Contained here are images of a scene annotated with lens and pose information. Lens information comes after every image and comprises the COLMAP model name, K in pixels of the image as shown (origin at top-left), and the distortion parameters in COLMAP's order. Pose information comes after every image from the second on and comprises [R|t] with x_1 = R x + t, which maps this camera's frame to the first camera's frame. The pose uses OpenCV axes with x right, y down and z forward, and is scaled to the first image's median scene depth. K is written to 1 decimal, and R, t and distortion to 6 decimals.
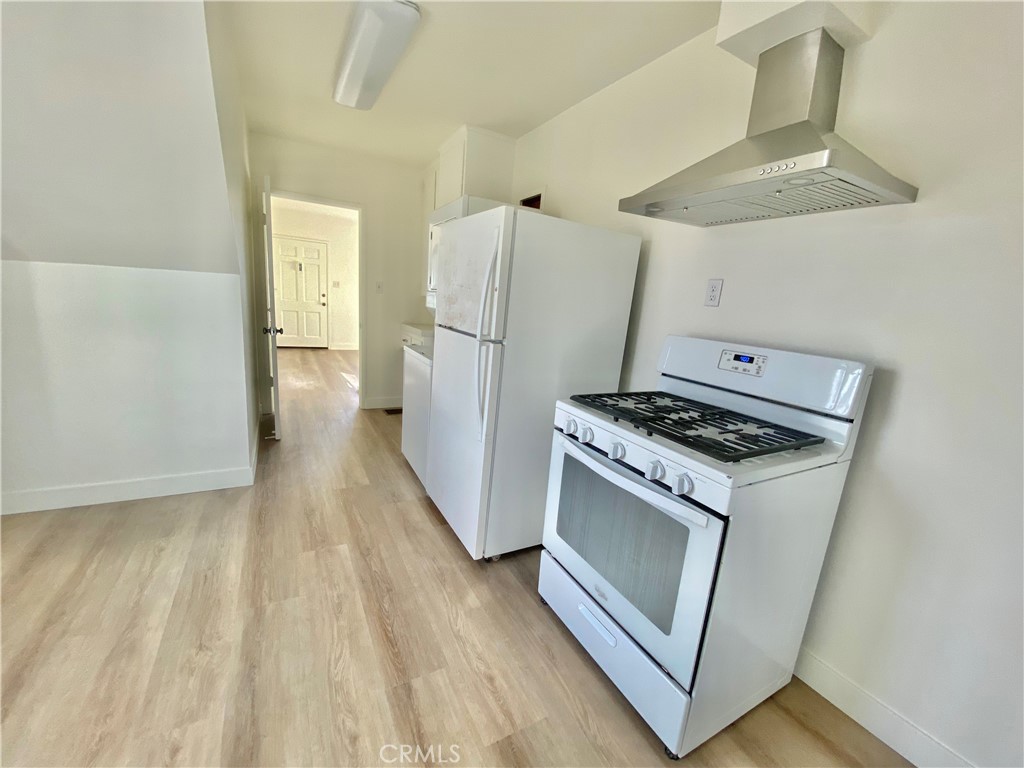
lens RADIAL K [[414.7, 0, 511.3], [0, 414.7, 380.2], [0, 0, 1]] dist [0.048375, -0.027861]
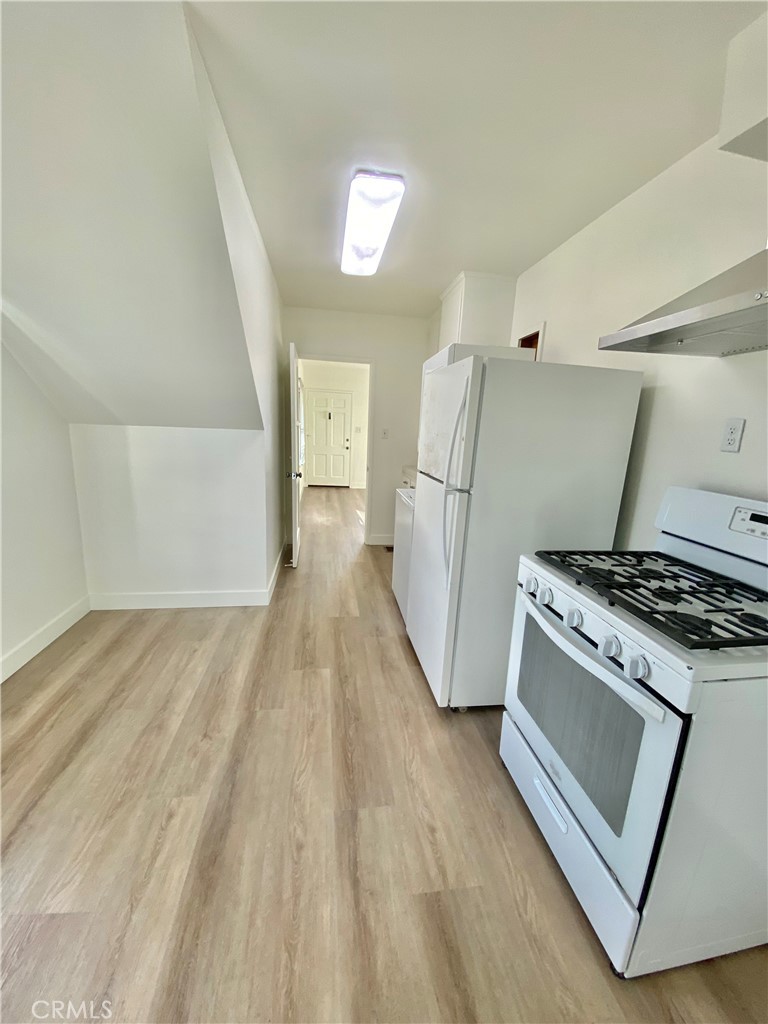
lens RADIAL K [[414.7, 0, 389.4], [0, 414.7, 509.1], [0, 0, 1]] dist [0.048375, -0.027861]
pose [[0.940462, 0.030618, -0.338516, 0.151440], [-0.036778, 0.999254, -0.011796, -0.034082], [0.337902, 0.023544, 0.940887, 0.000948]]
